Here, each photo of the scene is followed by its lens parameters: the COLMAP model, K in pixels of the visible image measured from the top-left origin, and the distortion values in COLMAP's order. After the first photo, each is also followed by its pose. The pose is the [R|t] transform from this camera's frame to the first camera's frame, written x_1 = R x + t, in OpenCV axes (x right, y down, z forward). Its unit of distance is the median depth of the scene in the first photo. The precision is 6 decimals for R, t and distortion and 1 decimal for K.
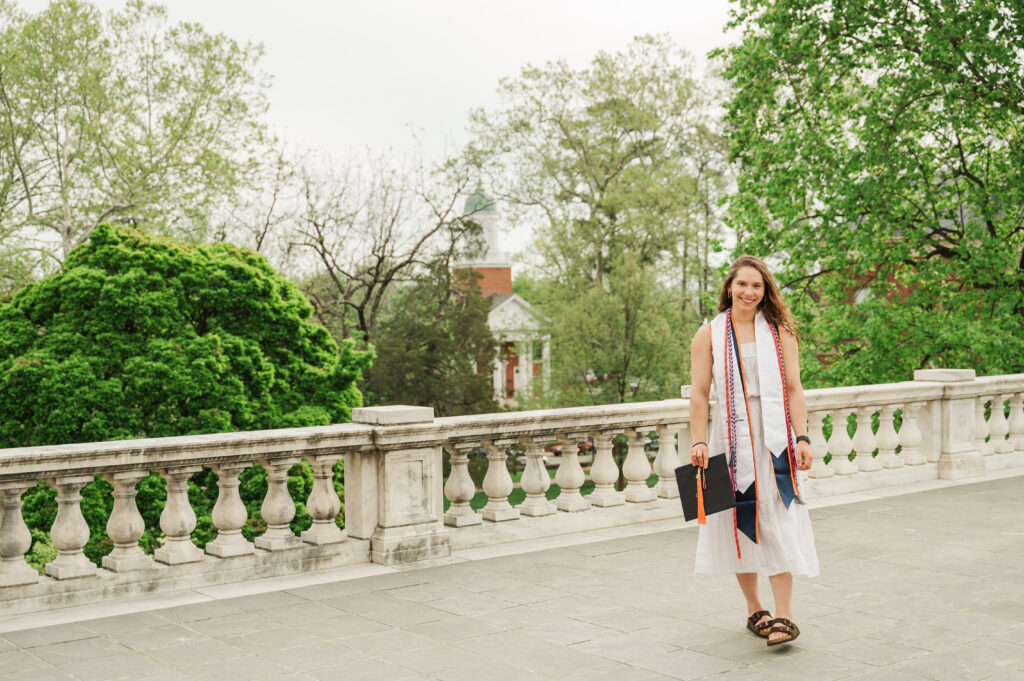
lens RADIAL K [[1354.0, 0, 512.0], [0, 1354.0, 340.5], [0, 0, 1]] dist [0.142088, 0.080372]
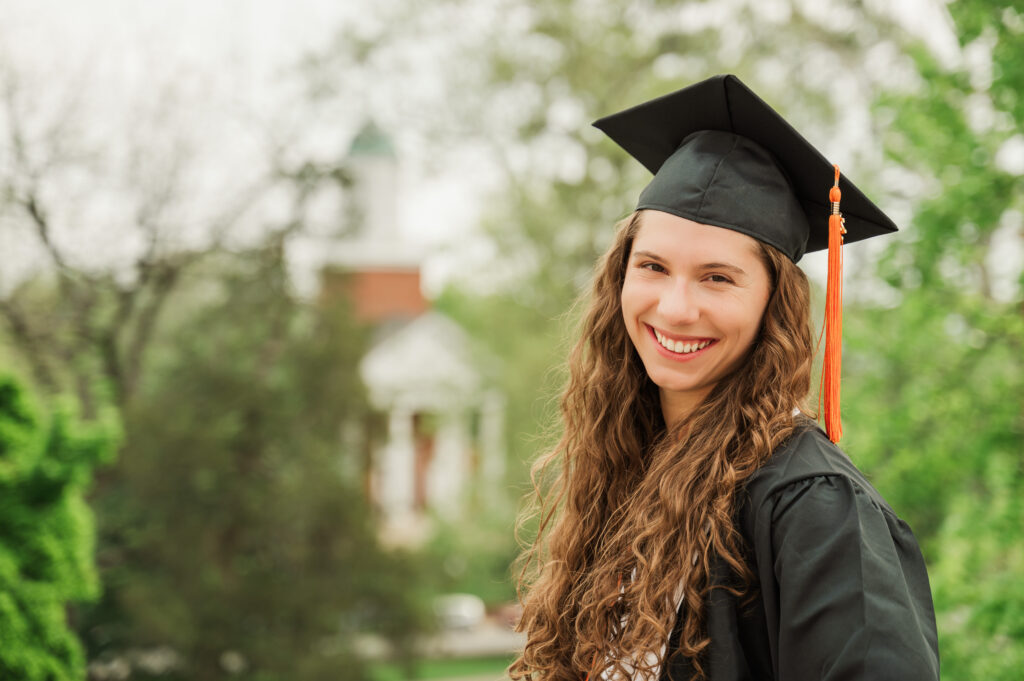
lens RADIAL K [[1173.7, 0, 512.0], [0, 1173.7, 340.5], [0, 0, 1]] dist [-0.011381, 0.000961]
pose [[0.999835, 0.017730, 0.003884, 0.040828], [-0.017642, 0.999610, -0.021633, -0.020419], [-0.004266, 0.021560, 0.999758, 0.724155]]
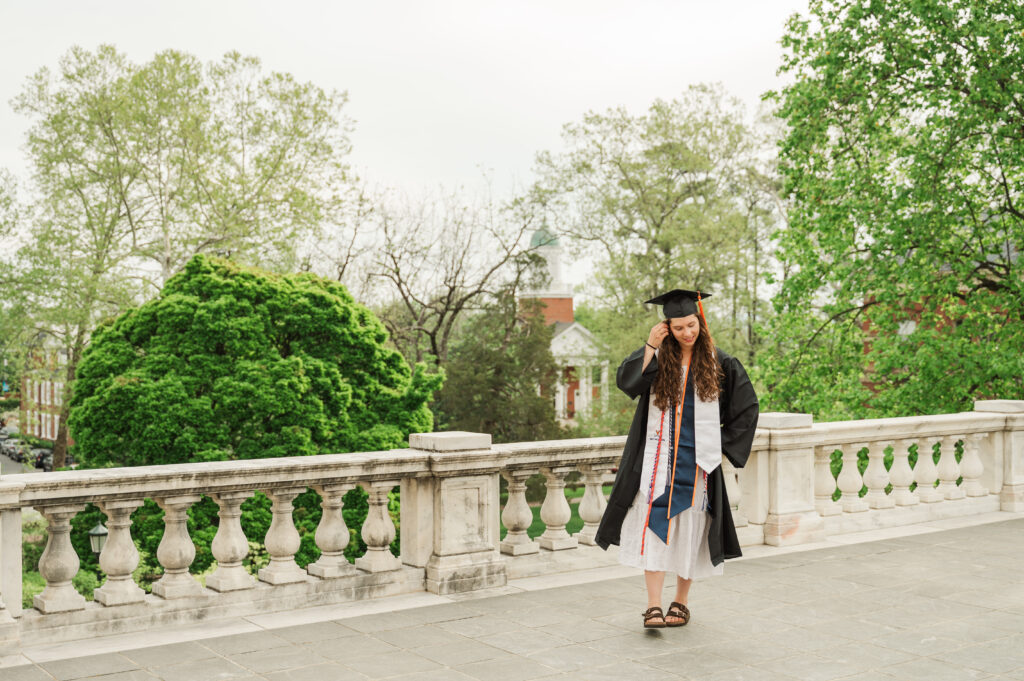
lens RADIAL K [[1173.7, 0, 512.0], [0, 1173.7, 340.5], [0, 0, 1]] dist [-0.011381, 0.000961]
pose [[0.998556, 0.010112, -0.052764, 0.000970], [-0.011172, 0.999741, -0.019840, -0.001139], [0.052549, 0.020401, 0.998410, 0.086875]]
